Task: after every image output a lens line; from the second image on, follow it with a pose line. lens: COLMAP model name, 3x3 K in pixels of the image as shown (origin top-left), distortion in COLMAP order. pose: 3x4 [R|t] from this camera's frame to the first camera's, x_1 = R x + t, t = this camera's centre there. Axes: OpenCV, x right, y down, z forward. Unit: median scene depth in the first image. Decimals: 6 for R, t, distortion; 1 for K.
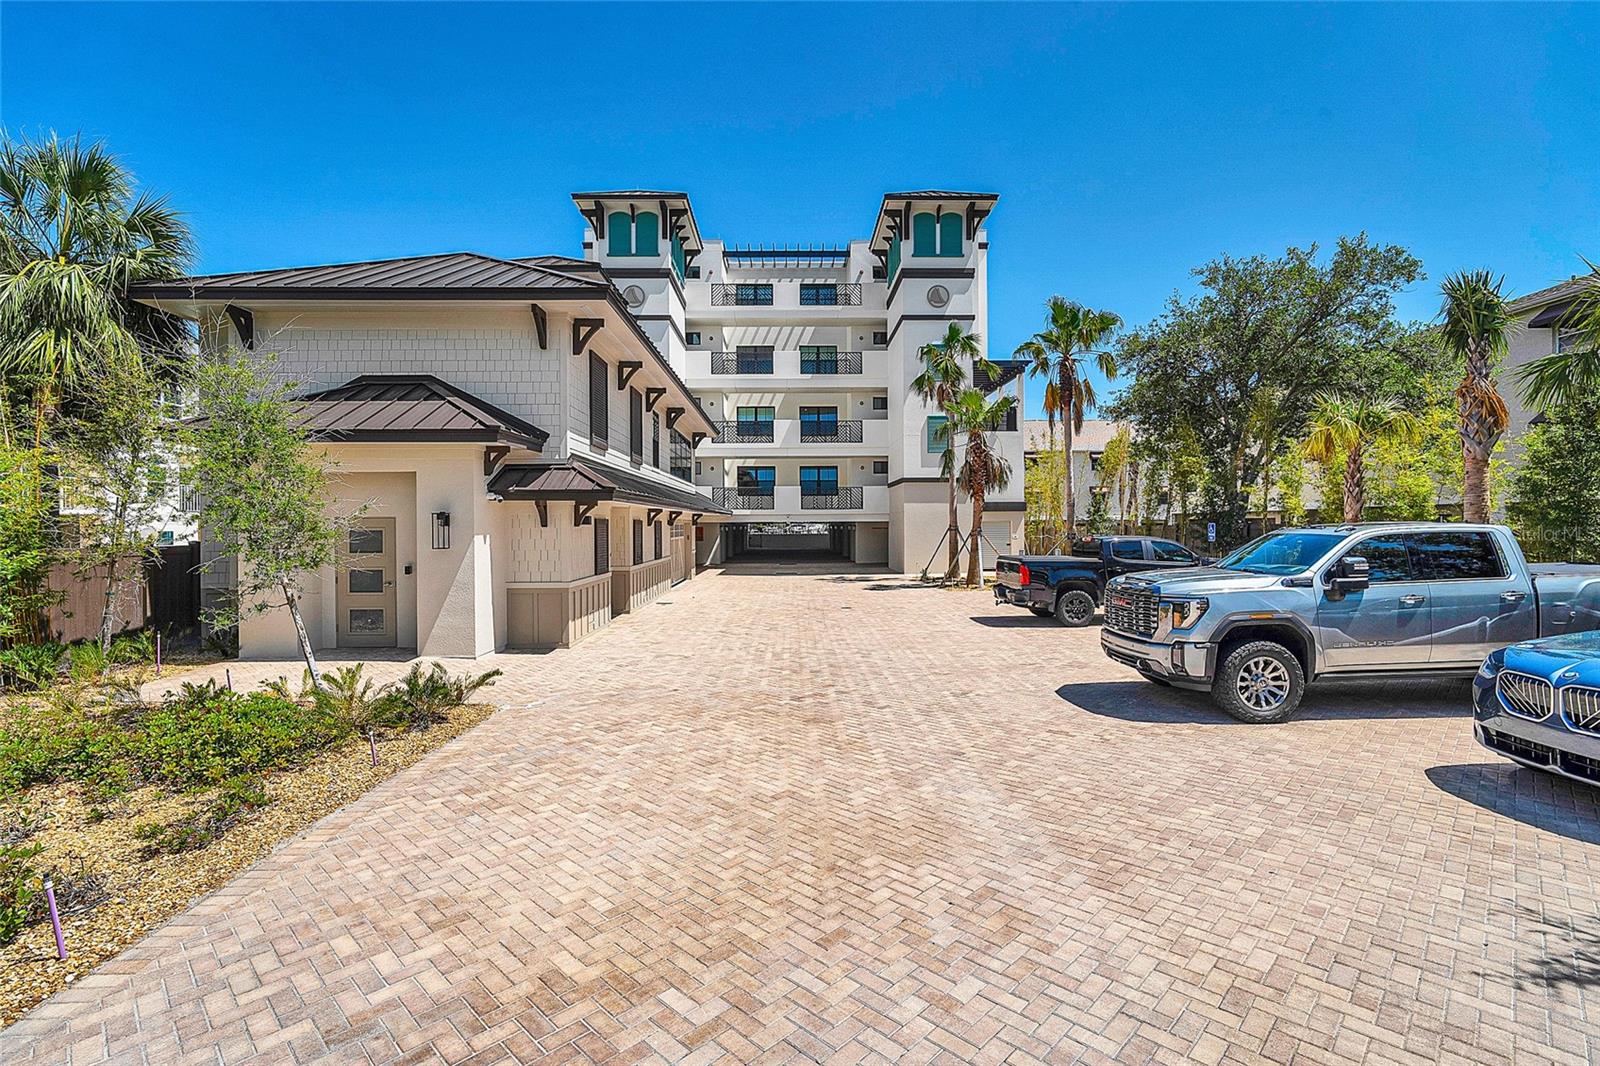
lens RADIAL K [[770.9, 0, 810.2], [0, 770.9, 505.6], [0, 0, 1]] dist [-0.023533, 0.012814]
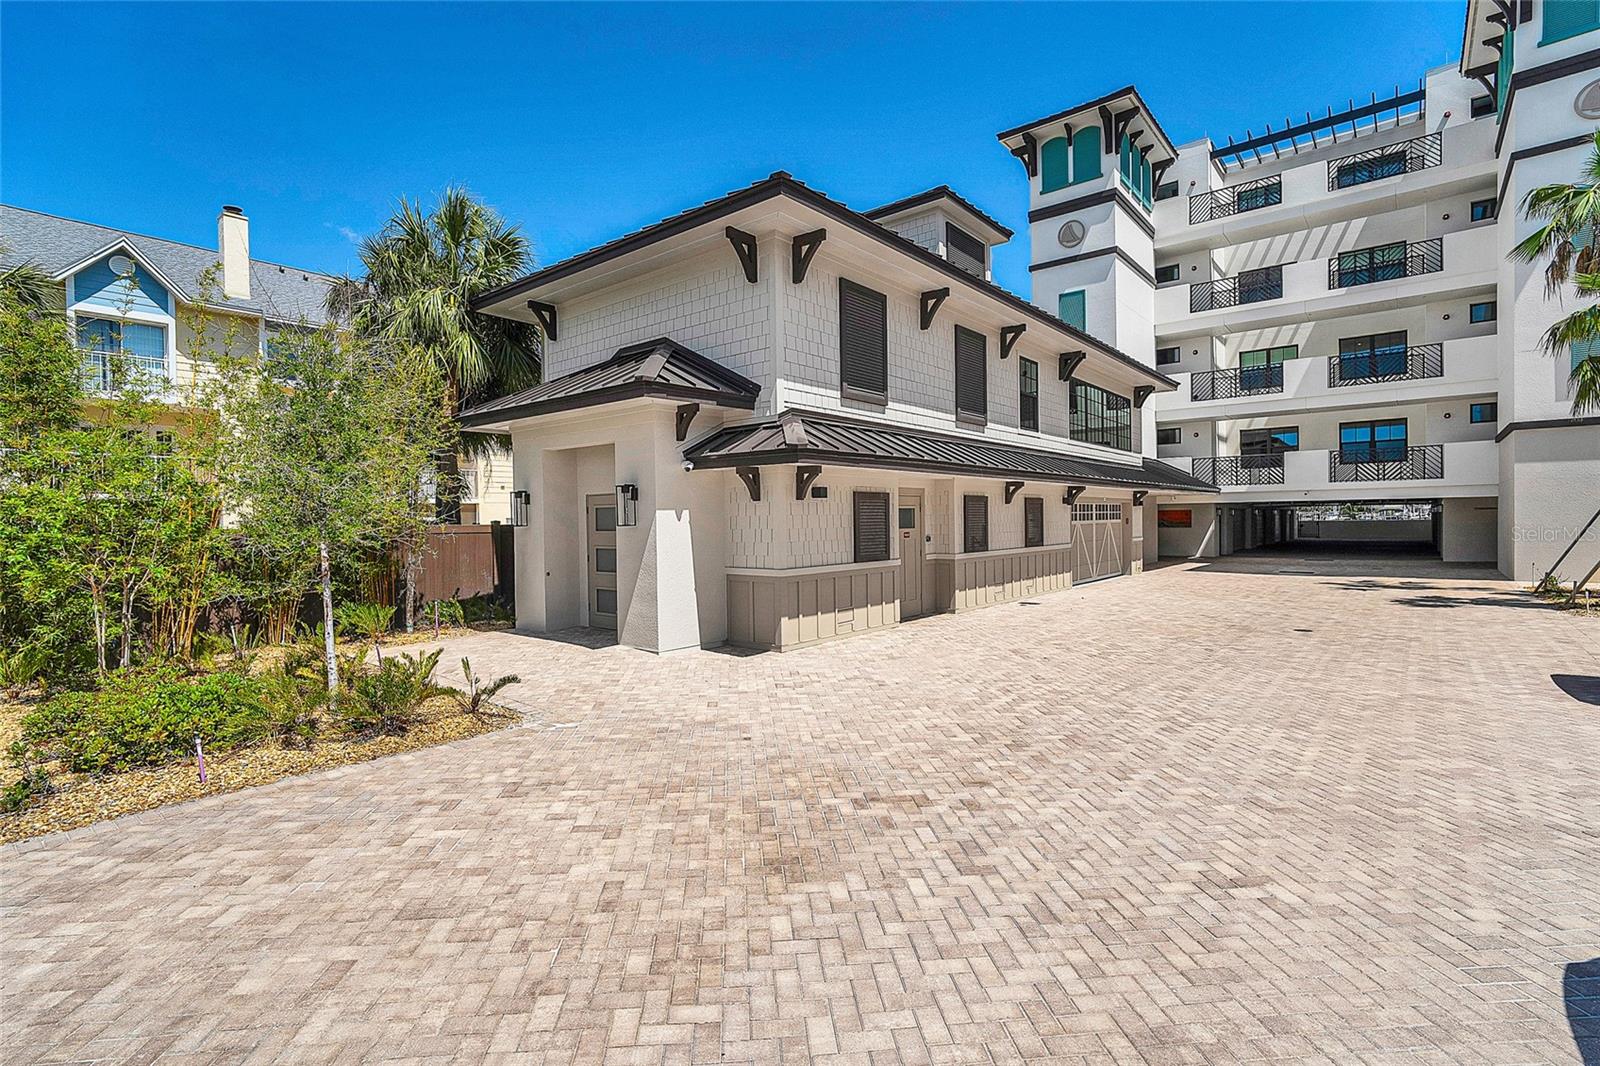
lens RADIAL K [[757.3, 0, 798.9], [0, 757.3, 519.6], [0, 0, 1]] dist [-0.027561, 0.015327]
pose [[0.745609, -0.004392, -0.666370, 0.092607], [0.025614, 0.999428, 0.022071, 0.012922], [0.665892, -0.033525, 0.745295, 0.179330]]
